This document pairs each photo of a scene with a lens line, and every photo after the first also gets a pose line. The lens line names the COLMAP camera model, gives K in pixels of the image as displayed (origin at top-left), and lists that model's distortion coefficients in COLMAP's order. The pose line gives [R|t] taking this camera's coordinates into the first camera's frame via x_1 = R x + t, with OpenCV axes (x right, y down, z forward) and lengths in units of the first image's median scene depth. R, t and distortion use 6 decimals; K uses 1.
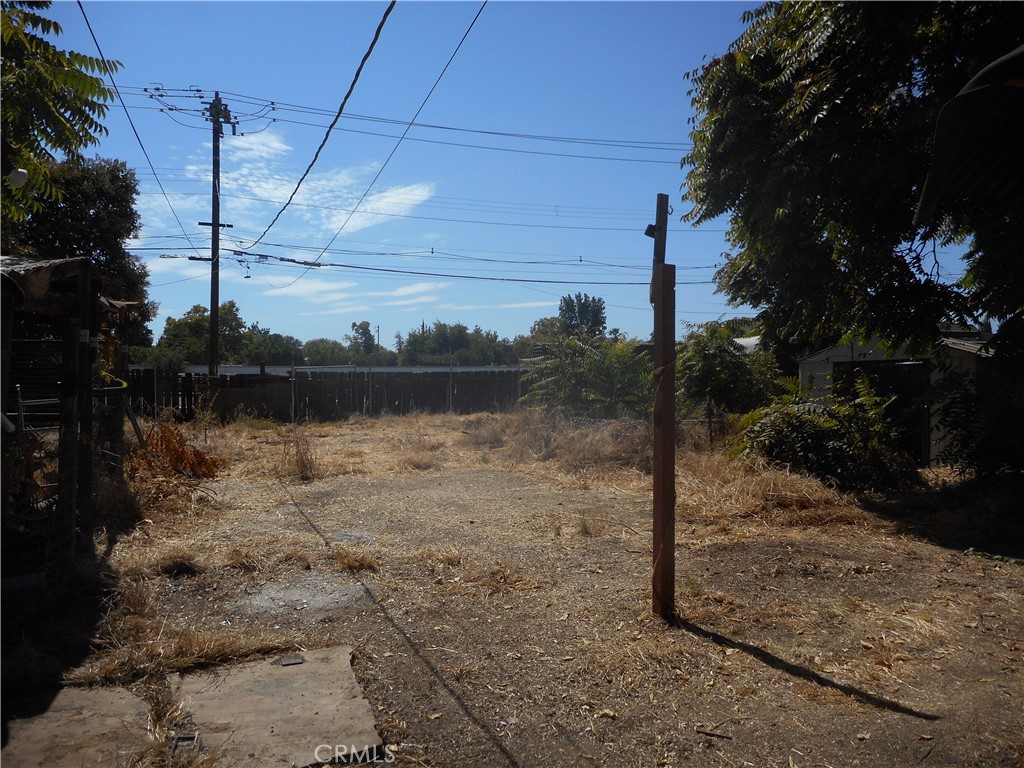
lens RADIAL K [[764.1, 0, 512.0], [0, 764.1, 384.0], [0, 0, 1]] dist [0.001651, 0.003228]
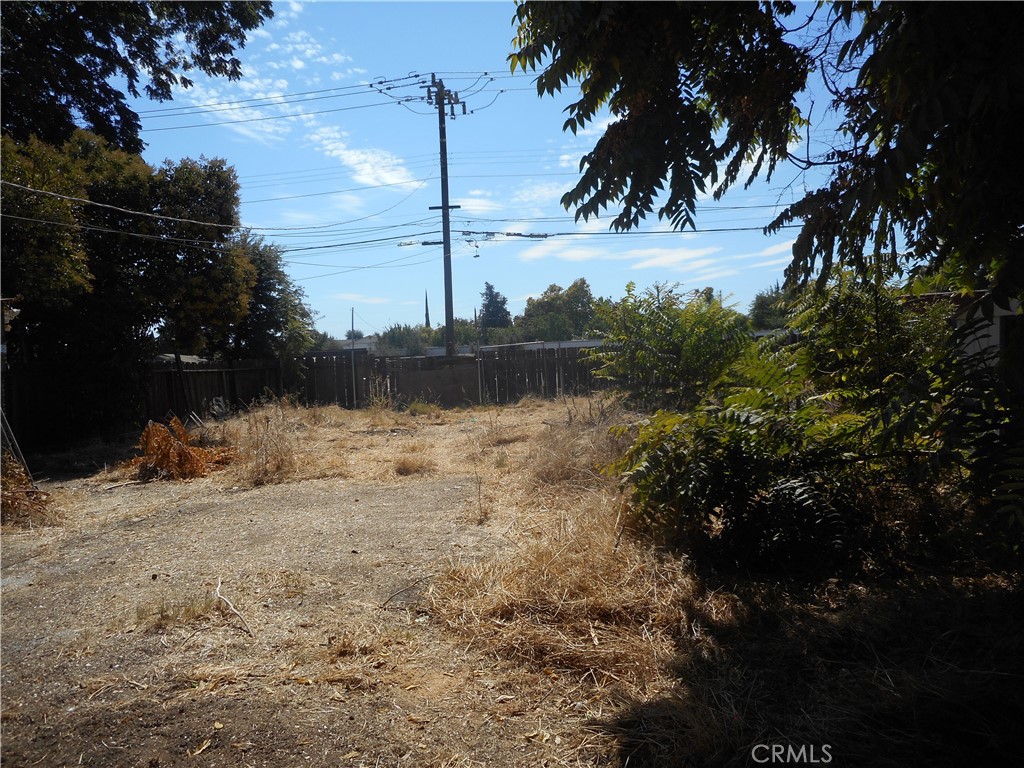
lens RADIAL K [[760.1, 0, 512.0], [0, 760.1, 384.0], [0, 0, 1]] dist [0.036998, -0.000274]
pose [[0.889391, -0.026017, -0.456406, 0.145538], [0.045188, 0.998493, 0.031139, -0.002113], [0.454908, -0.048319, 0.889226, 0.129878]]
